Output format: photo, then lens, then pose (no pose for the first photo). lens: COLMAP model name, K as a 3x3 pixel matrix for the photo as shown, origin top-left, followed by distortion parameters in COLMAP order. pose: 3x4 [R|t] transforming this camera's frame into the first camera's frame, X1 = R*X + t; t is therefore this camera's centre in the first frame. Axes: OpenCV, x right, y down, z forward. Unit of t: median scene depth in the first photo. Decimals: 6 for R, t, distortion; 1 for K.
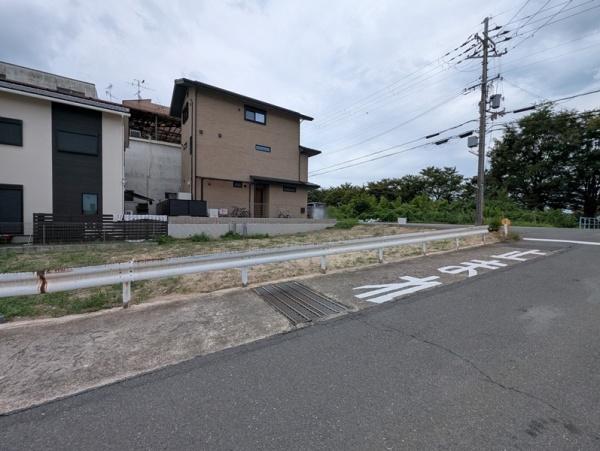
lens RADIAL K [[247.0, 0, 300.2], [0, 247.0, 222.1], [0, 0, 1]] dist [0.008253, -0.001942]
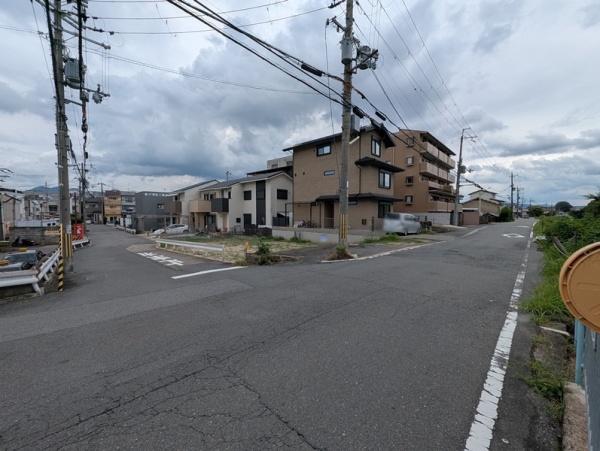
lens RADIAL K [[247.0, 0, 301.3], [0, 247.0, 226.5], [0, 0, 1]] dist [0.008253, -0.001942]
pose [[0.211362, 0.034366, -0.976803, 1.168965], [-0.015033, 0.999378, 0.031907, -0.070982], [0.977292, 0.007940, 0.211747, 0.663422]]
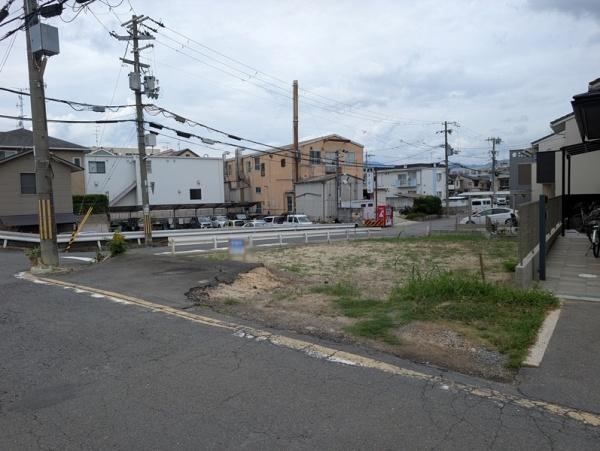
lens RADIAL K [[430.3, 0, 292.6], [0, 430.3, 217.9], [0, 0, 1]] dist [0.023642, -0.023242]
pose [[-0.938773, 0.030047, -0.343225, 0.518429], [0.009892, 0.998130, 0.060323, -0.088916], [0.344395, 0.053235, -0.937314, 1.558108]]
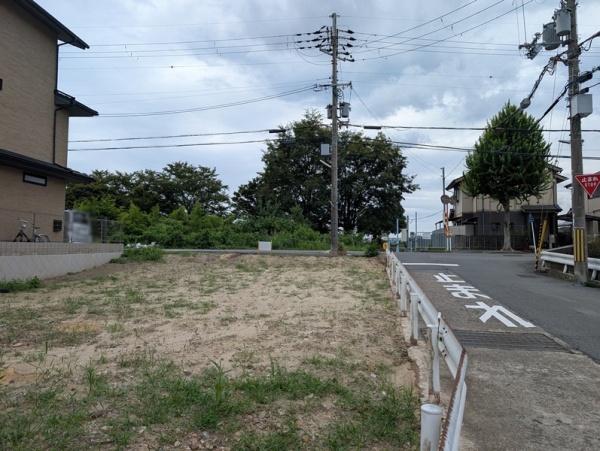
lens RADIAL K [[430.3, 0, 301.8], [0, 430.3, 219.0], [0, 0, 1]] dist [0.023642, -0.023242]
pose [[0.637293, 0.041131, 0.769523, -0.406116], [0.010461, 0.998021, -0.062007, -0.005263], [-0.770550, 0.047567, 0.635602, 0.138404]]
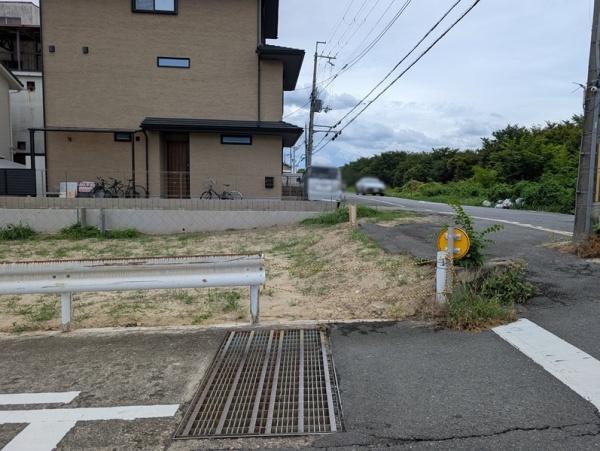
lens RADIAL K [[430.3, 0, 308.3], [0, 430.3, 222.3], [0, 0, 1]] dist [0.023642, -0.023242]
pose [[0.868259, 0.042114, -0.494320, 0.611440], [-0.011391, 0.997820, 0.065002, -0.031220], [0.495980, -0.050808, 0.866846, 0.381164]]
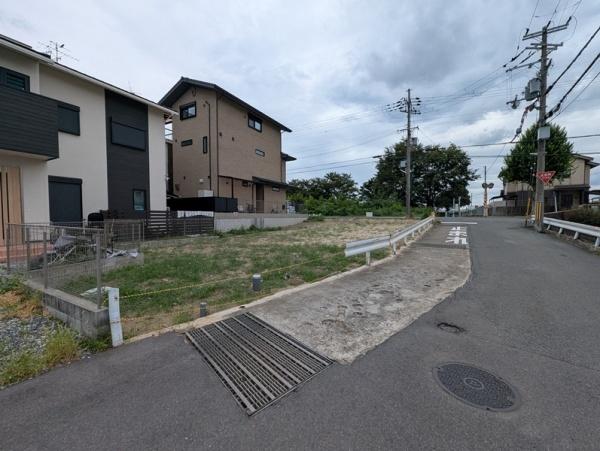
lens RADIAL K [[247.0, 0, 300.9], [0, 247.0, 224.7], [0, 0, 1]] dist [0.008253, -0.001942]
pose [[0.891636, -0.029842, 0.451768, -0.562065], [0.018888, 0.999408, 0.028739, 0.005329], [-0.452359, -0.017092, 0.891672, -0.122023]]
